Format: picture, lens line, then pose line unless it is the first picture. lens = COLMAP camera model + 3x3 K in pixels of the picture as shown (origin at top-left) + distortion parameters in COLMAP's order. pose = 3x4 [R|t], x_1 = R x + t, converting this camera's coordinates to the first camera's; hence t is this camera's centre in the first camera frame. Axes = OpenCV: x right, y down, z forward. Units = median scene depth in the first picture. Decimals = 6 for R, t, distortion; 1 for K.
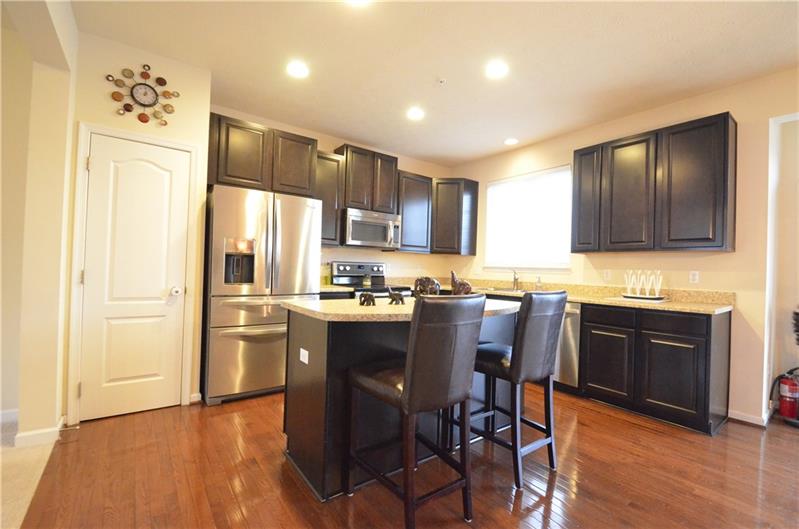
lens RADIAL K [[349.9, 0, 406.8], [0, 349.9, 267.6], [0, 0, 1]] dist [0.002519, -0.010506]
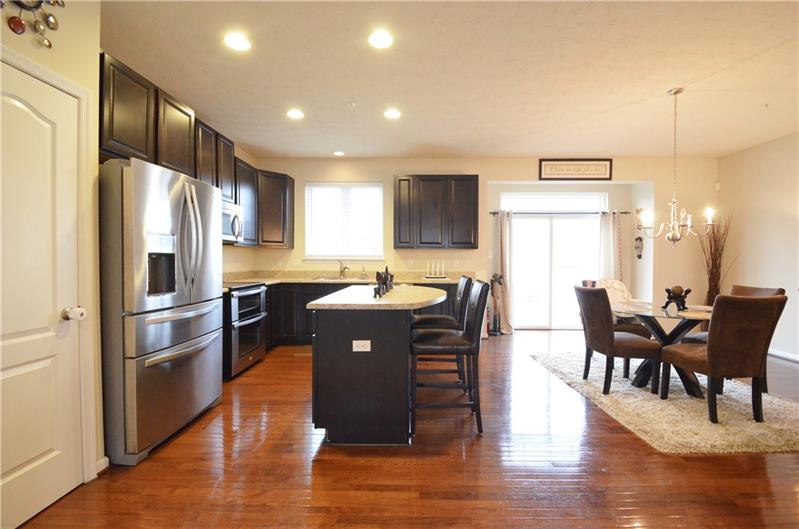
lens RADIAL K [[349.9, 0, 406.8], [0, 349.9, 267.6], [0, 0, 1]] dist [0.002519, -0.010506]
pose [[0.618423, -0.043802, 0.784624, -0.753157], [0.011751, 0.998849, 0.046499, -0.039358], [-0.785758, -0.019536, 0.618226, 0.117436]]
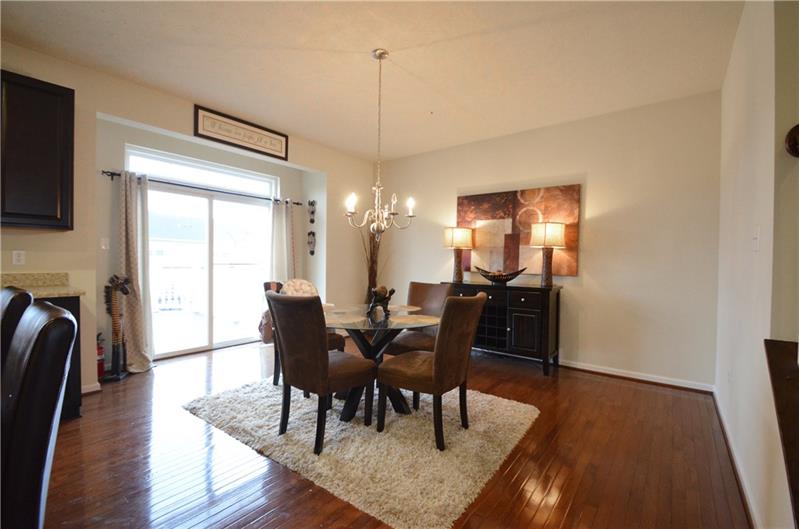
lens RADIAL K [[349.9, 0, 406.8], [0, 349.9, 267.6], [0, 0, 1]] dist [0.002519, -0.010506]
pose [[-0.264010, -0.051195, 0.963160, -0.272878], [-0.026456, 0.998599, 0.045827, -0.013980], [-0.964157, -0.013383, -0.264995, 0.314892]]
